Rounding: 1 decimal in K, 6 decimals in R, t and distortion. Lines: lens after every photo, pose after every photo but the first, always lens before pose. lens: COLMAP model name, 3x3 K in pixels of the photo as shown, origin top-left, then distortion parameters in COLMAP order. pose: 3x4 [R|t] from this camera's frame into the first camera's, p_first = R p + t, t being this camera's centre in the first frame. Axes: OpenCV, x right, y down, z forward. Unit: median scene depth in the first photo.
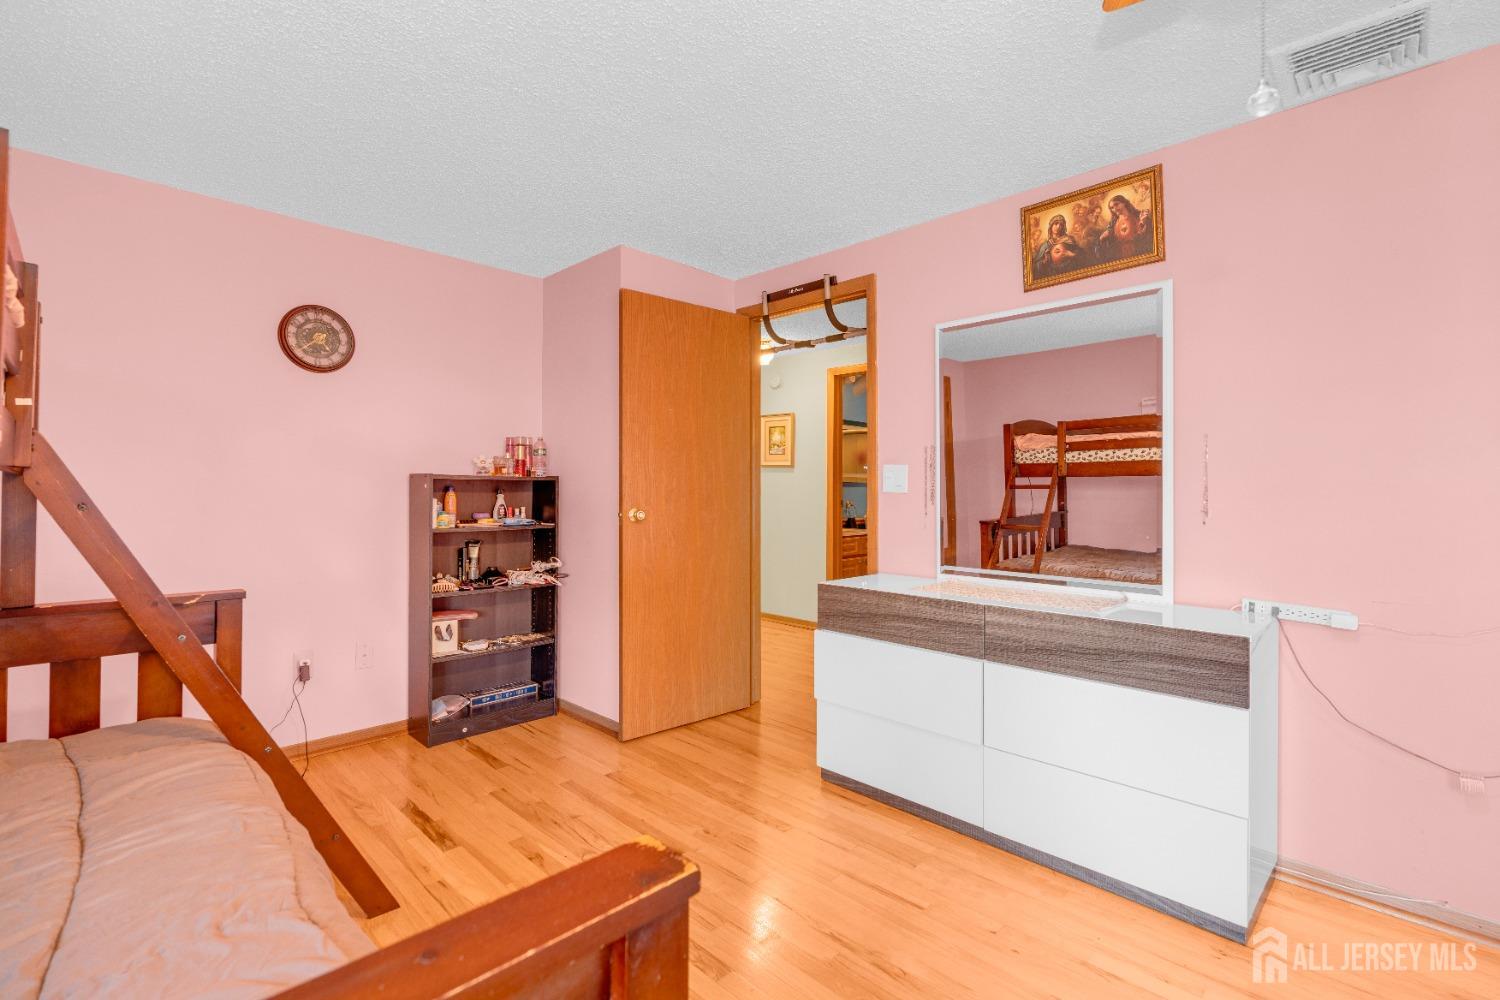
lens RADIAL K [[677.5, 0, 740.1], [0, 677.5, 494.6], [0, 0, 1]] dist [-0.002679, -0.000086]
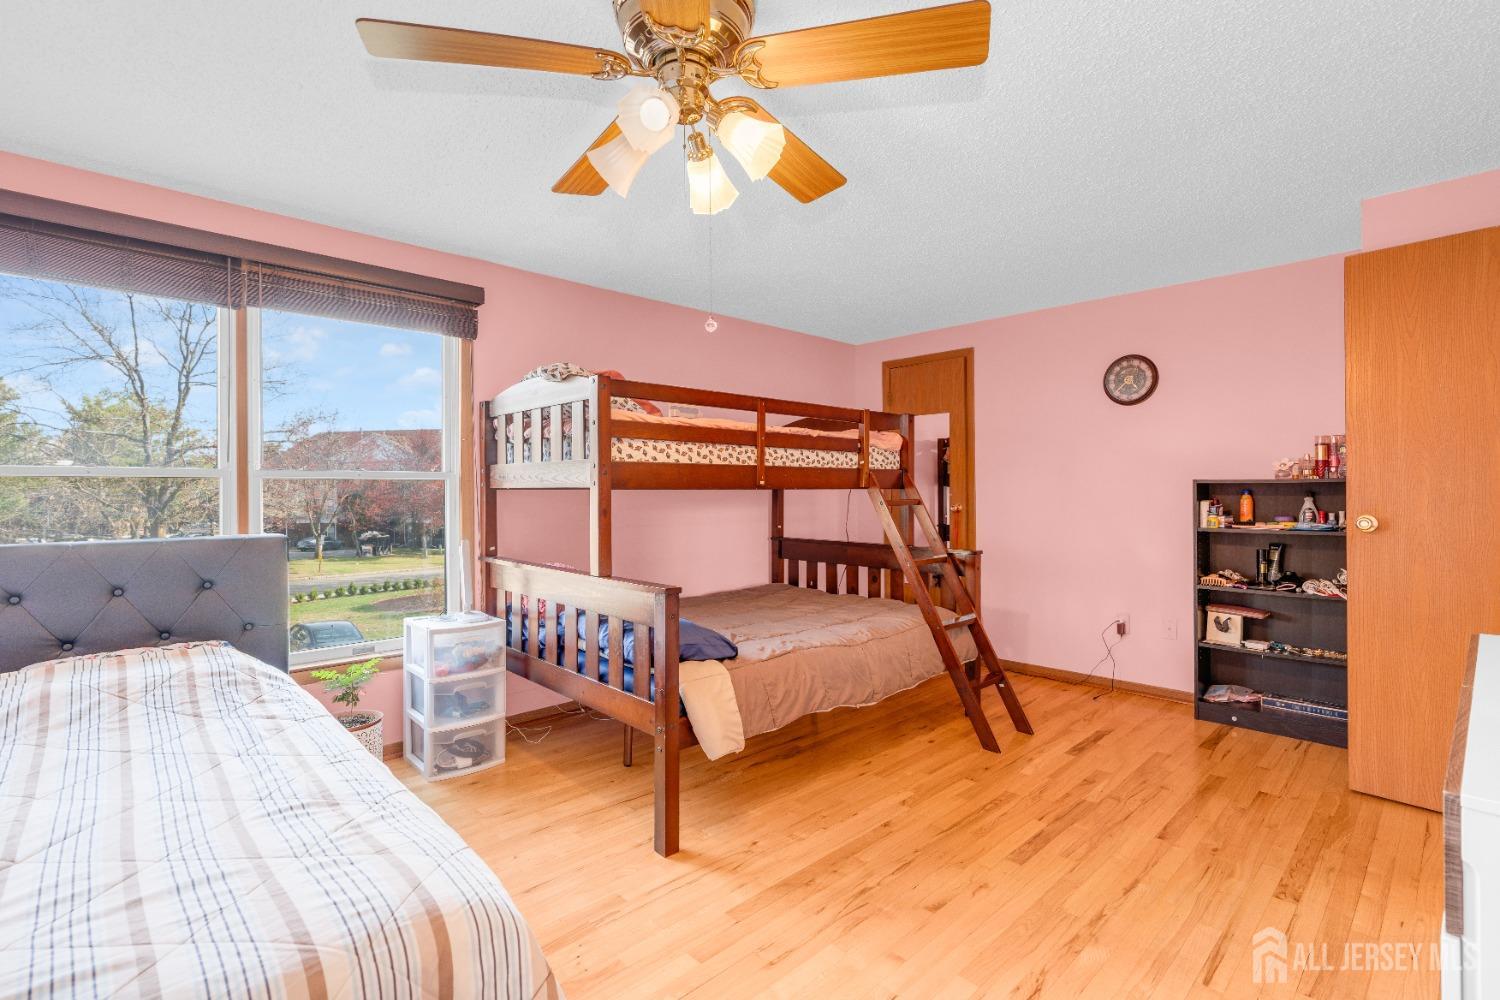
lens RADIAL K [[677.5, 0, 747.8], [0, 677.5, 496.2], [0, 0, 1]] dist [-0.002679, -0.000086]
pose [[-0.018295, 0.002927, -0.999828, 0.692446], [-0.000438, 0.999996, 0.002936, -0.005590], [0.999833, 0.000492, -0.018294, 0.264760]]
